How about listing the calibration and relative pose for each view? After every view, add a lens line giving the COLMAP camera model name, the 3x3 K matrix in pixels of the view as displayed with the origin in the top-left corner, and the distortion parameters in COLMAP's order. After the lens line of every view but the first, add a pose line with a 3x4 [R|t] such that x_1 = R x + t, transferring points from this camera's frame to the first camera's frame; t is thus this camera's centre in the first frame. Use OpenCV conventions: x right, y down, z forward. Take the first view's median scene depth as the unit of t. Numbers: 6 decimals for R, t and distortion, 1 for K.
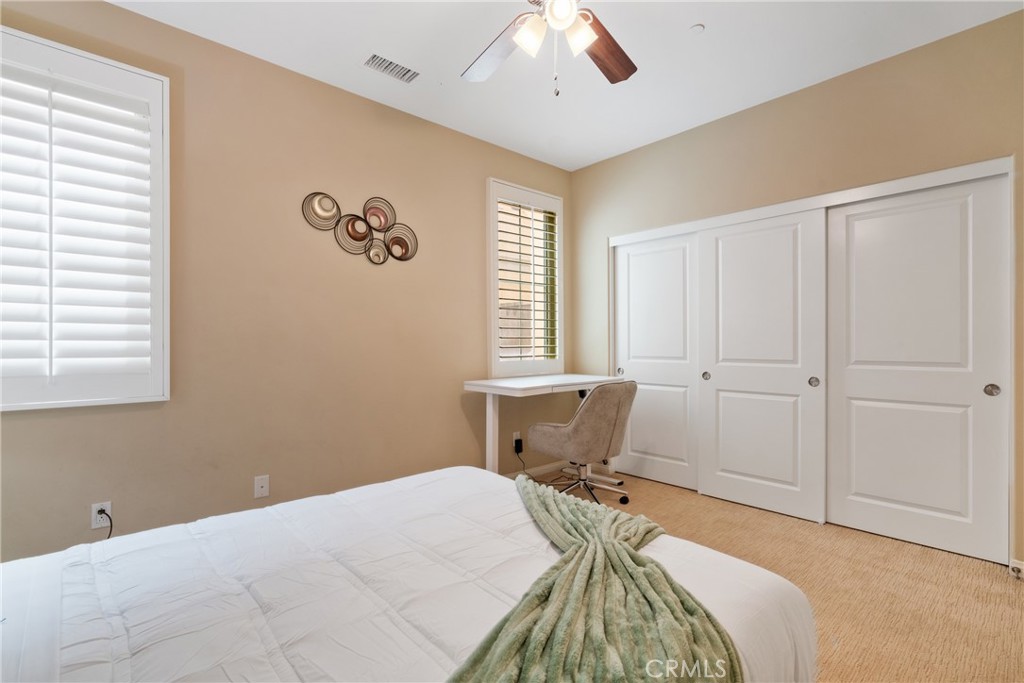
lens RADIAL K [[463.8, 0, 515.1], [0, 463.8, 341.1], [0, 0, 1]] dist [-0.002412, 0.000828]
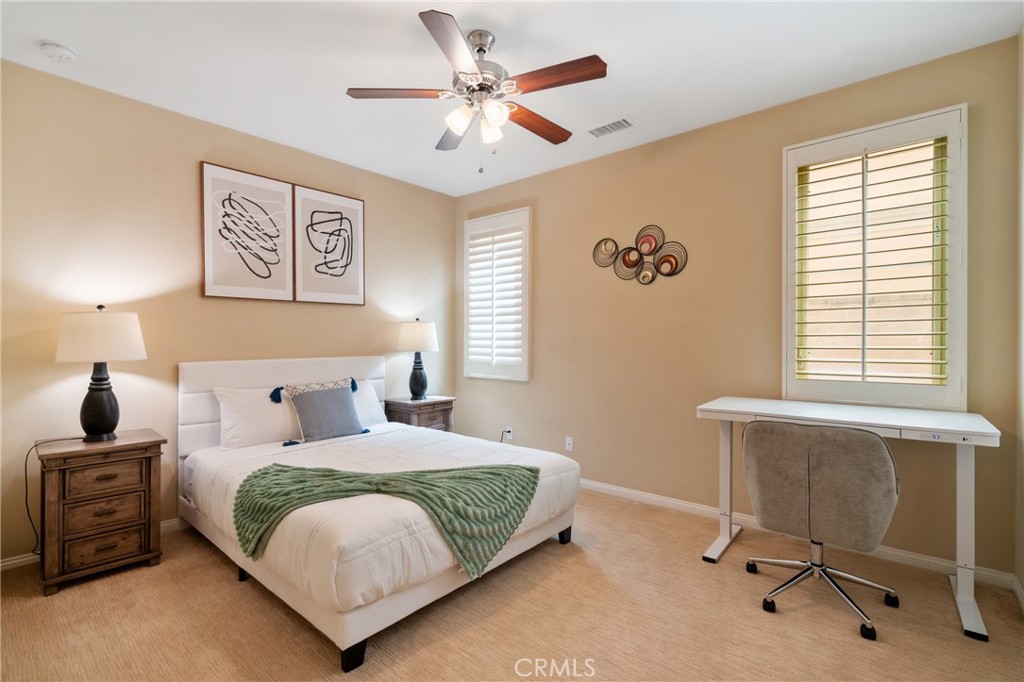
lens RADIAL K [[463.8, 0, 515.1], [0, 463.8, 340.6], [0, 0, 1]] dist [-0.002412, 0.000828]
pose [[0.139739, 0.005323, -0.990174, 0.812349], [0.006152, 0.999962, 0.006244, -0.035004], [0.990169, -0.006964, 0.139701, 0.520846]]
